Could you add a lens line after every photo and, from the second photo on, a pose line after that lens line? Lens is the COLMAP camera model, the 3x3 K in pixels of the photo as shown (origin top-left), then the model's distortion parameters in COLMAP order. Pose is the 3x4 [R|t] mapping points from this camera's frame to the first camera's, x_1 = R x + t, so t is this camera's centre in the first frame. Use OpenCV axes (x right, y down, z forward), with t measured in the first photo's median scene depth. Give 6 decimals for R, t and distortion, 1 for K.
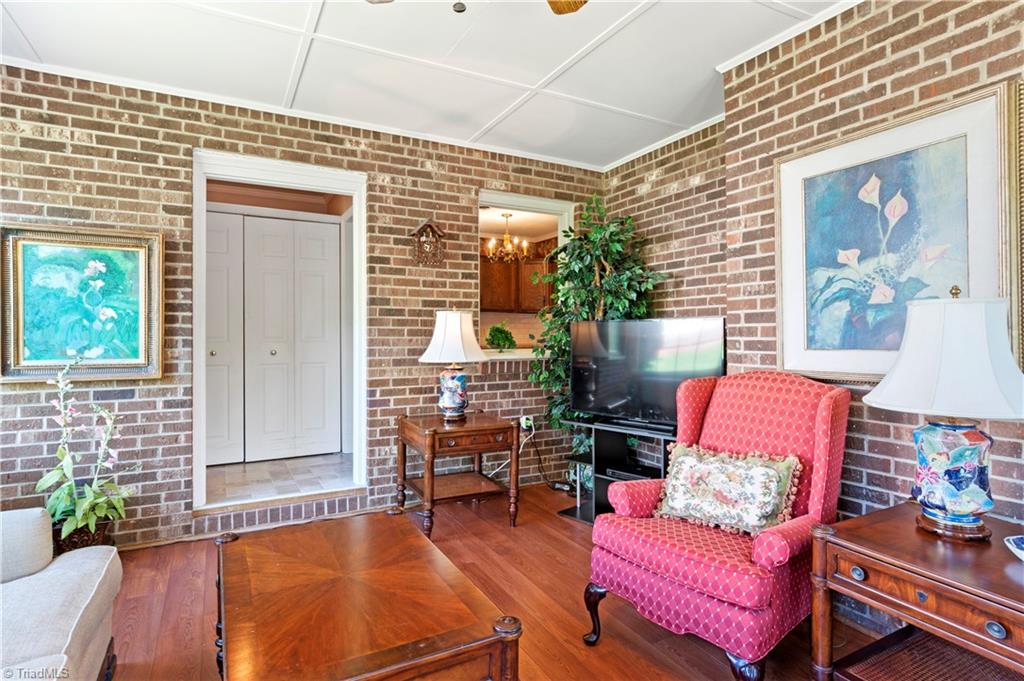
lens RADIAL K [[544.1, 0, 512.1], [0, 544.1, 335.5], [0, 0, 1]] dist [0.006368, -0.001539]
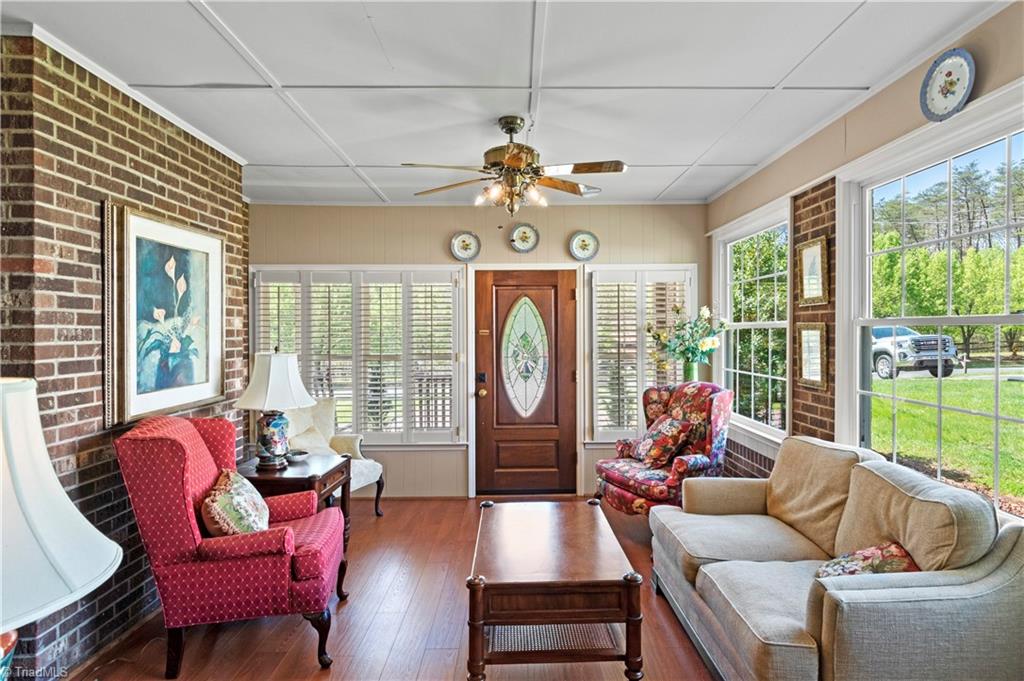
lens RADIAL K [[544.1, 0, 512.5], [0, 544.1, 337.8], [0, 0, 1]] dist [0.006368, -0.001539]
pose [[-0.877575, -0.002546, 0.479433, -0.623221], [0.003398, 0.999928, 0.011529, -0.094812], [-0.479427, 0.011747, -0.877503, 1.563721]]
